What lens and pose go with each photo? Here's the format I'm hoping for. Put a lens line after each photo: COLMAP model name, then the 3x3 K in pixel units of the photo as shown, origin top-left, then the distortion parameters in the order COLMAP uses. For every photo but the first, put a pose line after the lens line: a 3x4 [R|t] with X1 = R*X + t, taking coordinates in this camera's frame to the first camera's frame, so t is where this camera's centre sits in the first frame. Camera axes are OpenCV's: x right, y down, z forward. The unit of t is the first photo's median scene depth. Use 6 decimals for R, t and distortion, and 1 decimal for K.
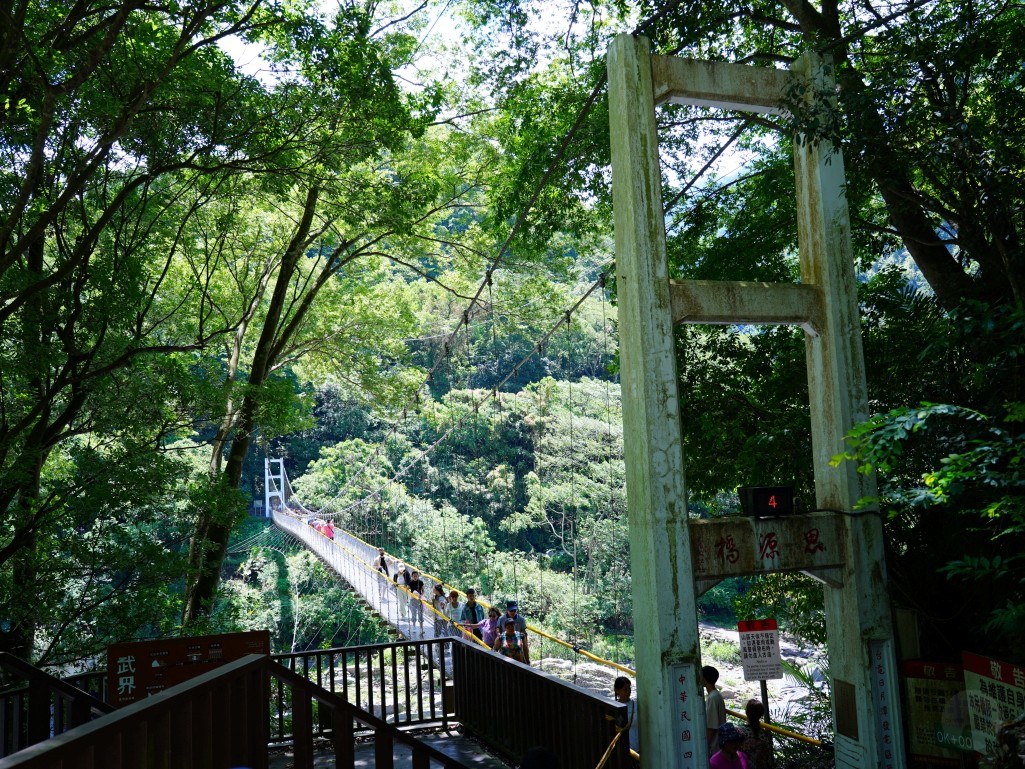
lens RADIAL K [[866.2, 0, 512.8], [0, 866.2, 386.4], [0, 0, 1]] dist [-0.011146, 0.013858]
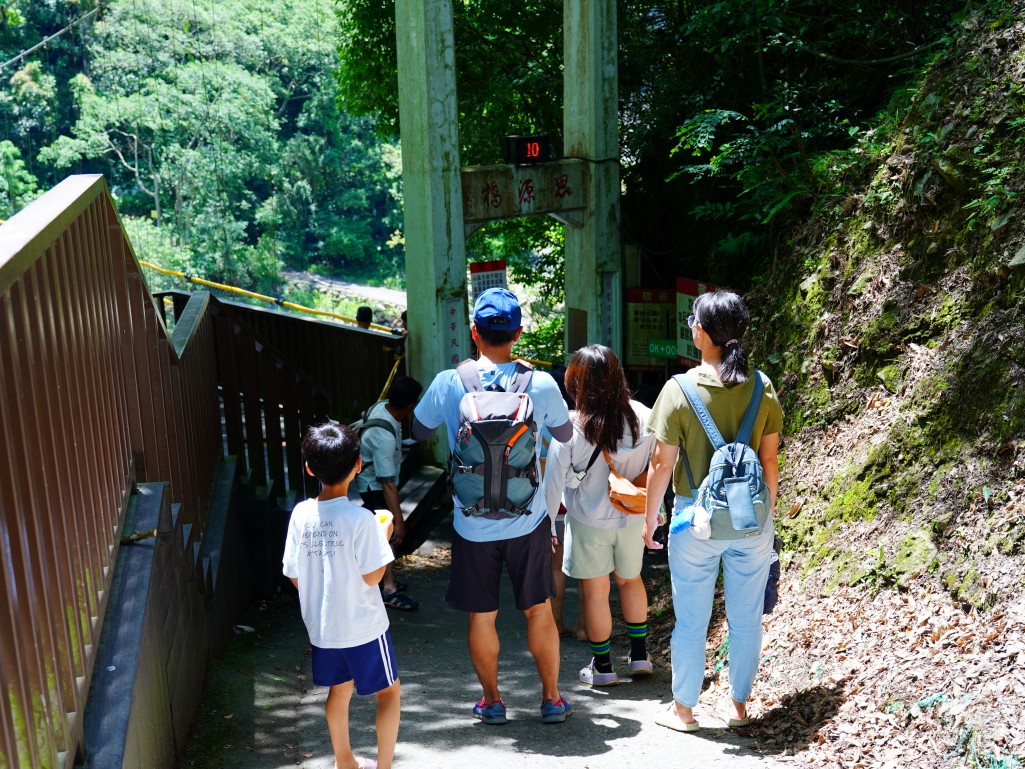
lens RADIAL K [[1157.3, 0, 512.7], [0, 1157.3, 383.5], [0, 0, 1]] dist [-0.007233, 0.000000]
pose [[0.932149, -0.071507, 0.354944, -0.244535], [-0.056886, 0.939206, 0.338608, -0.077106], [-0.357579, -0.335824, 0.871412, -0.328760]]
